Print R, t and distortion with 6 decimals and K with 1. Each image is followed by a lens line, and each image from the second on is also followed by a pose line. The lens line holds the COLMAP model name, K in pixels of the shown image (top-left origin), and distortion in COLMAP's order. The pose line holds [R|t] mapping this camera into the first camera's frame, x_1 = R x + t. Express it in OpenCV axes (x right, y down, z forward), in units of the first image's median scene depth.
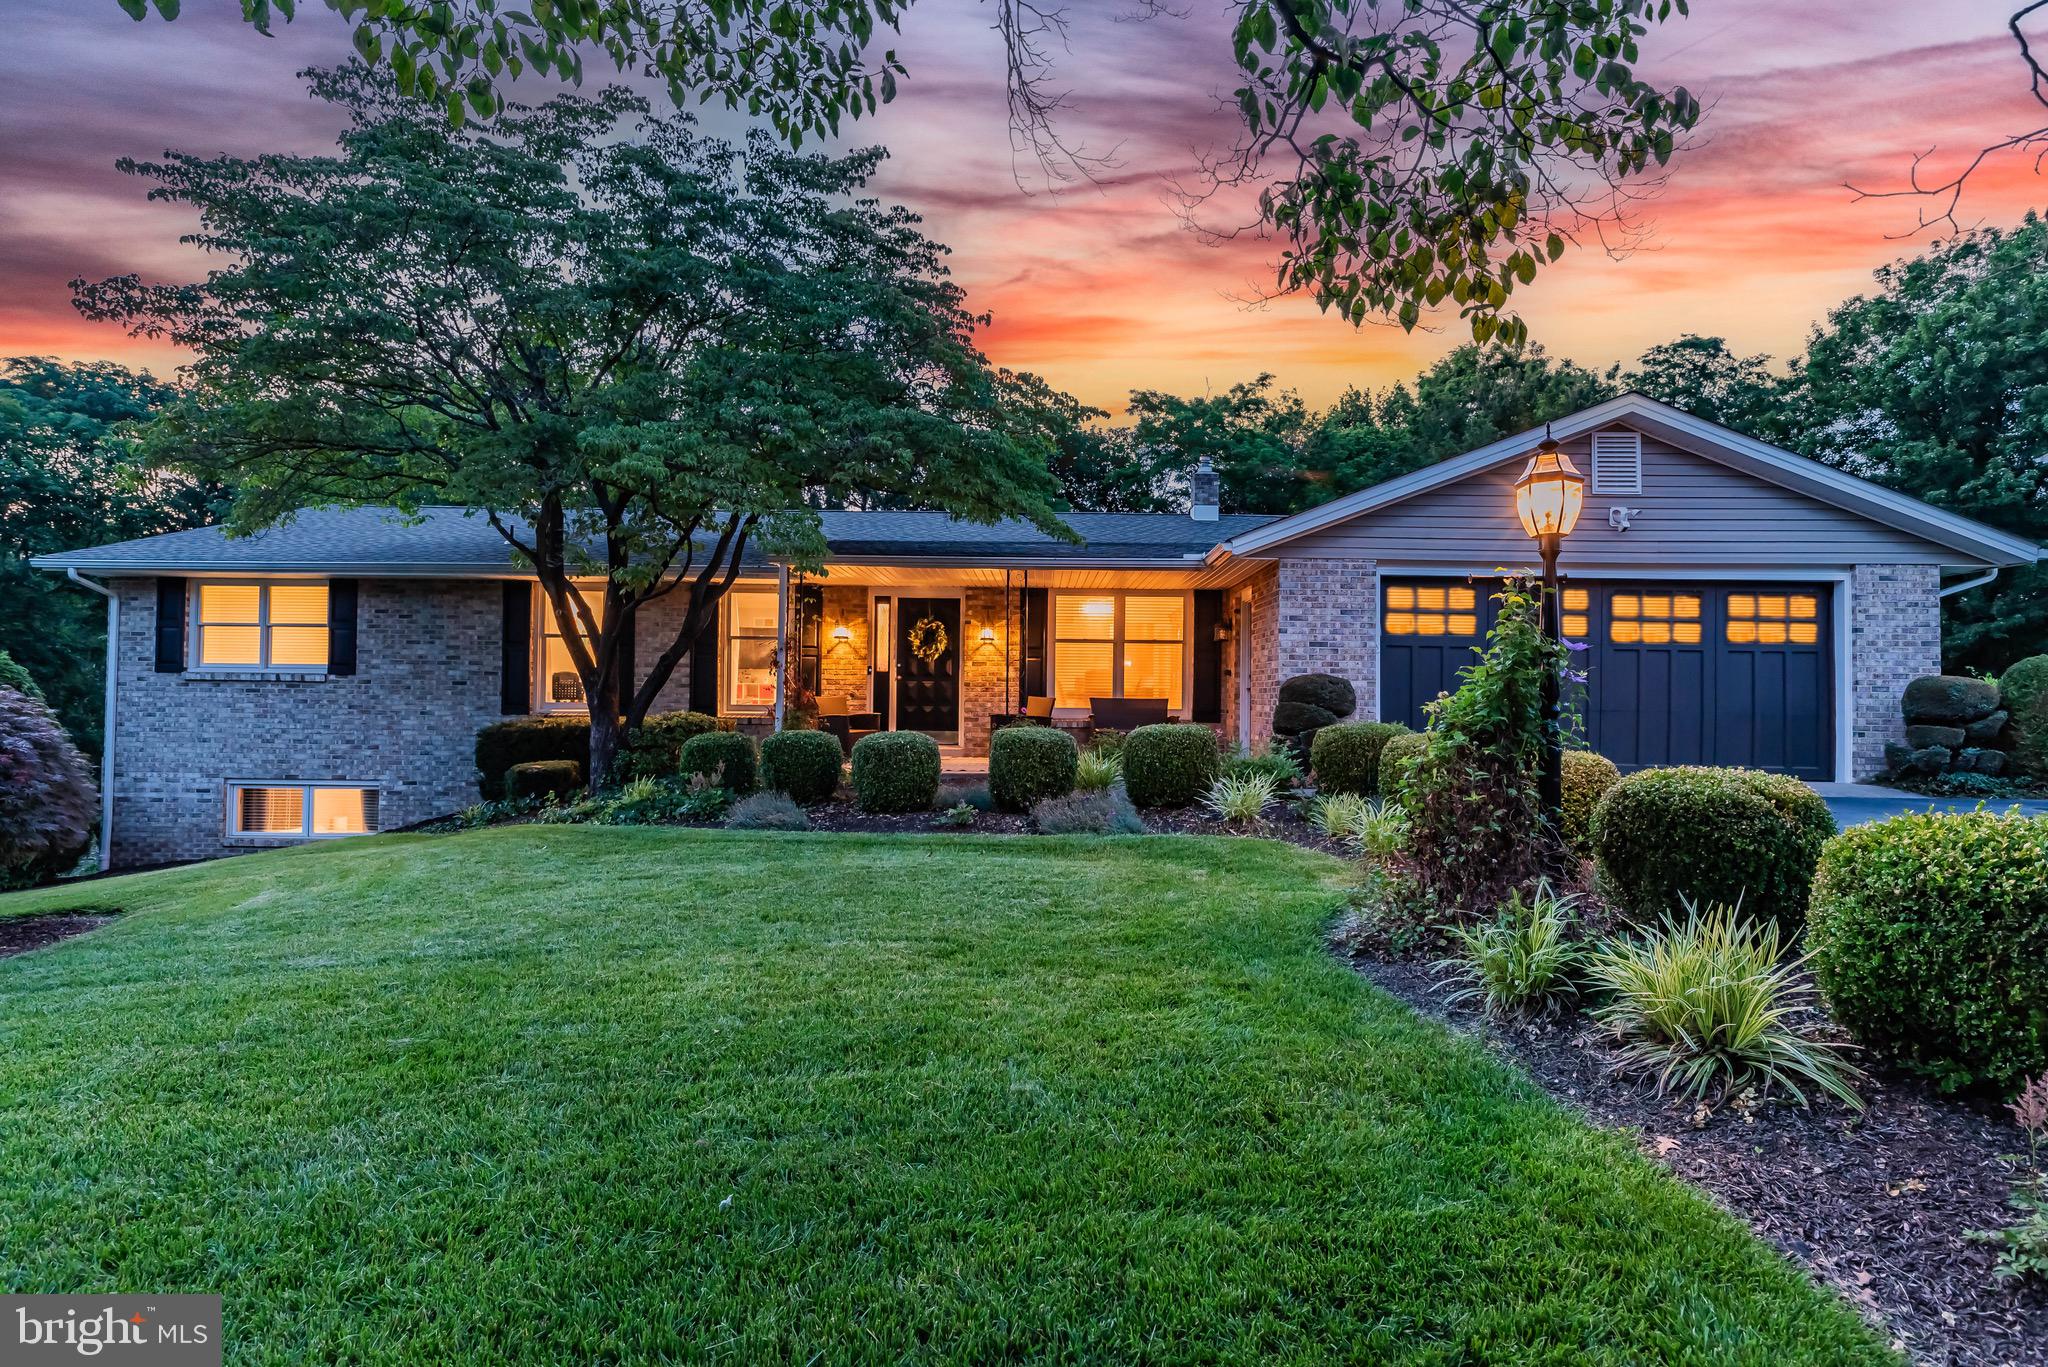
lens RADIAL K [[1015.5, 0, 1023.4], [0, 1015.5, 682.6], [0, 0, 1]] dist [-0.001442, 0.000131]
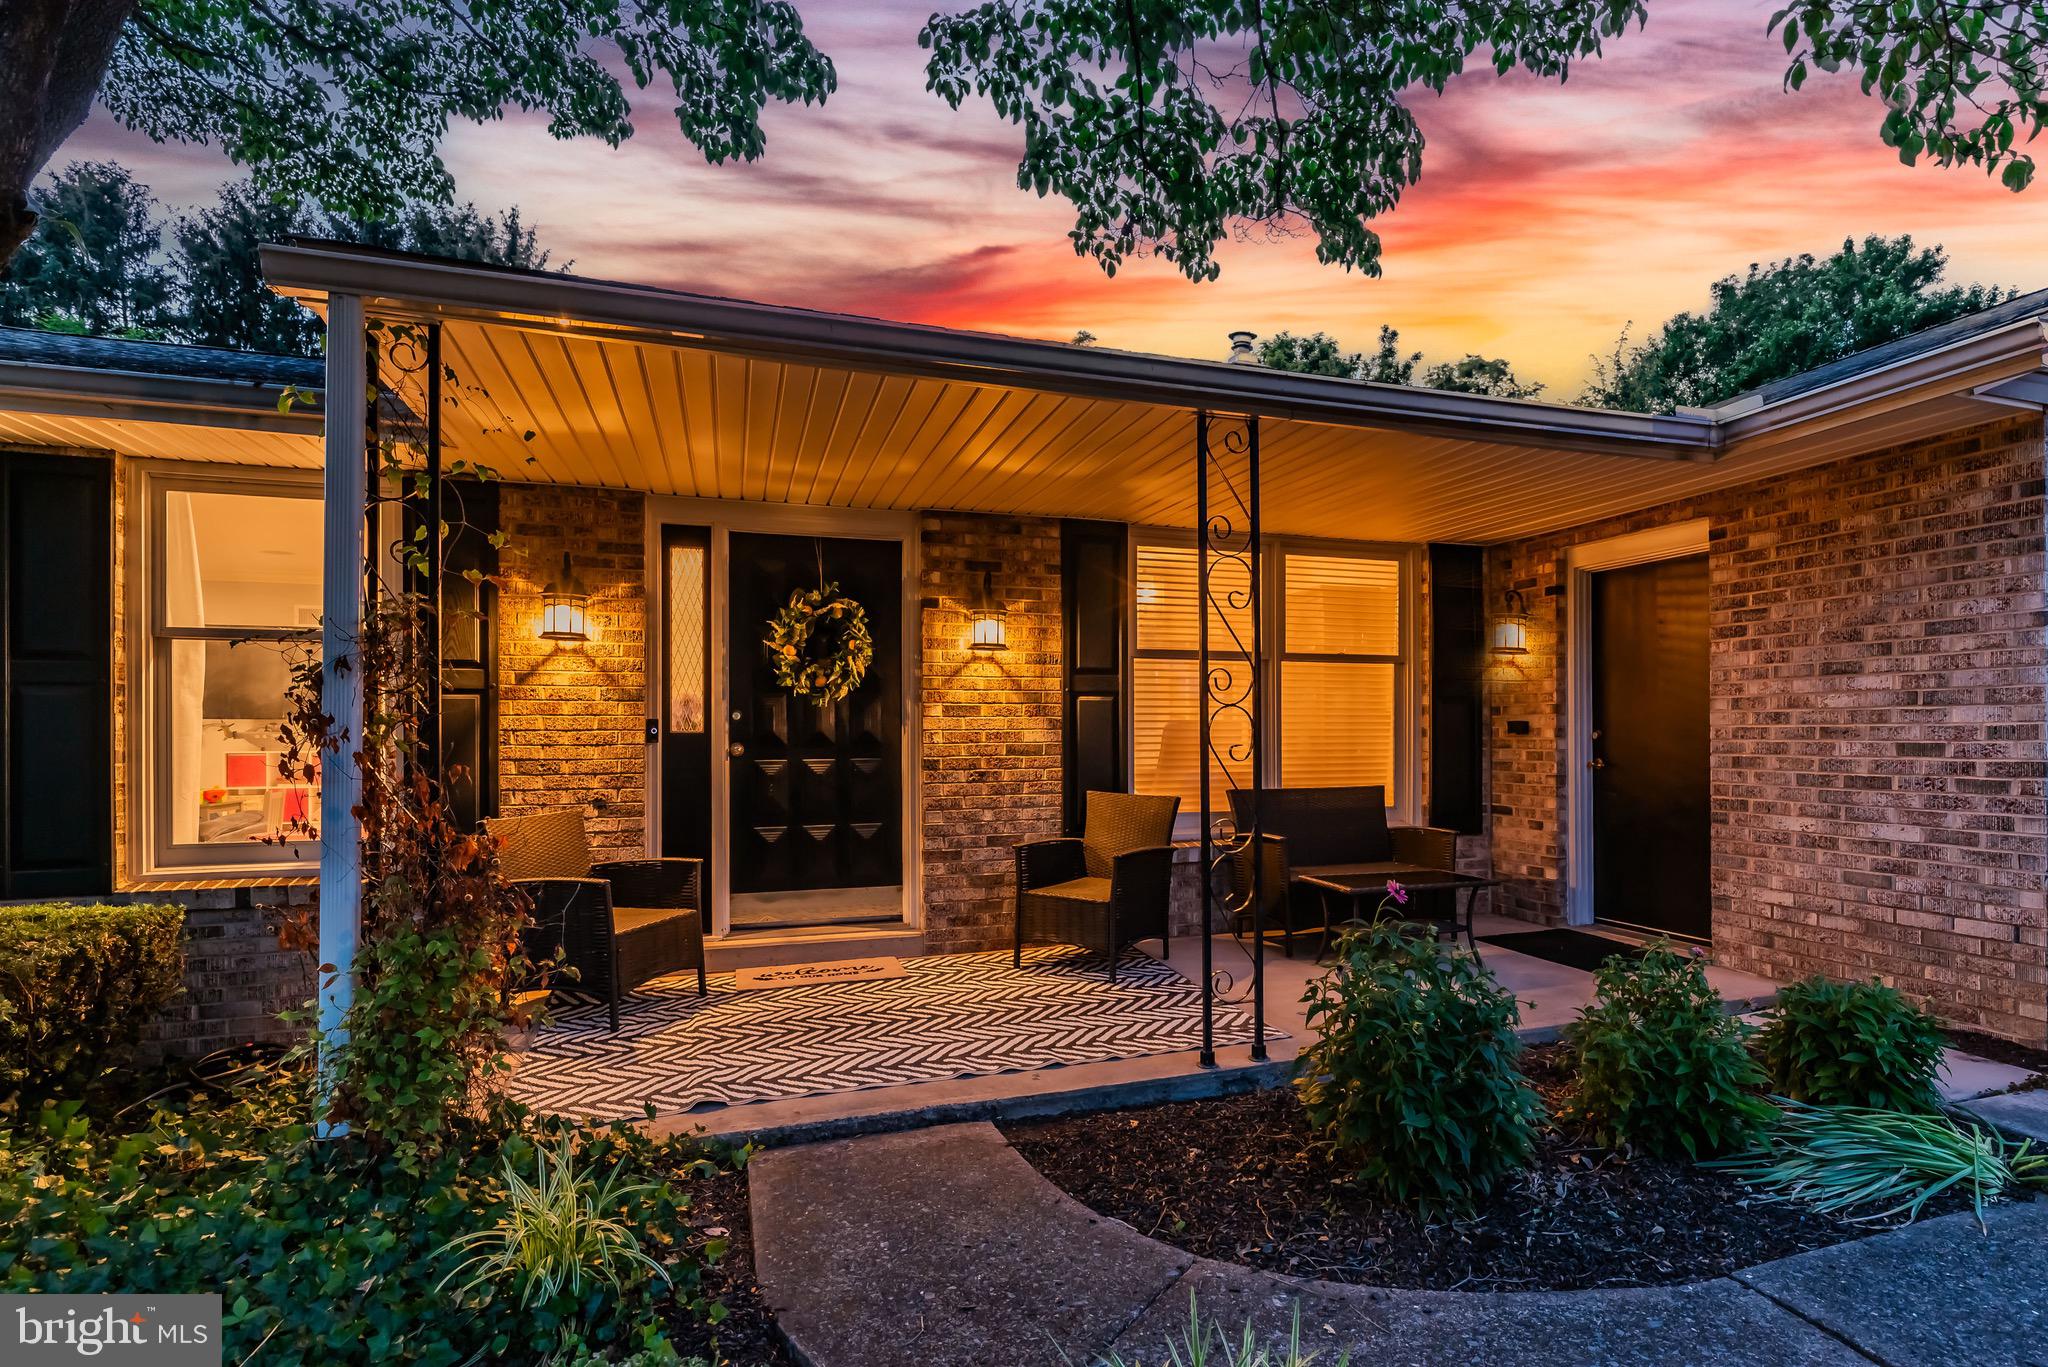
lens RADIAL K [[1015.5, 0, 1060.7], [0, 1015.5, 724.3], [0, 0, 1]] dist [-0.001442, 0.000131]
pose [[0.937338, -0.012179, 0.348208, -0.141428], [0.009172, 0.999905, 0.010282, -0.016974], [-0.348300, -0.006443, 0.937361, 0.619852]]
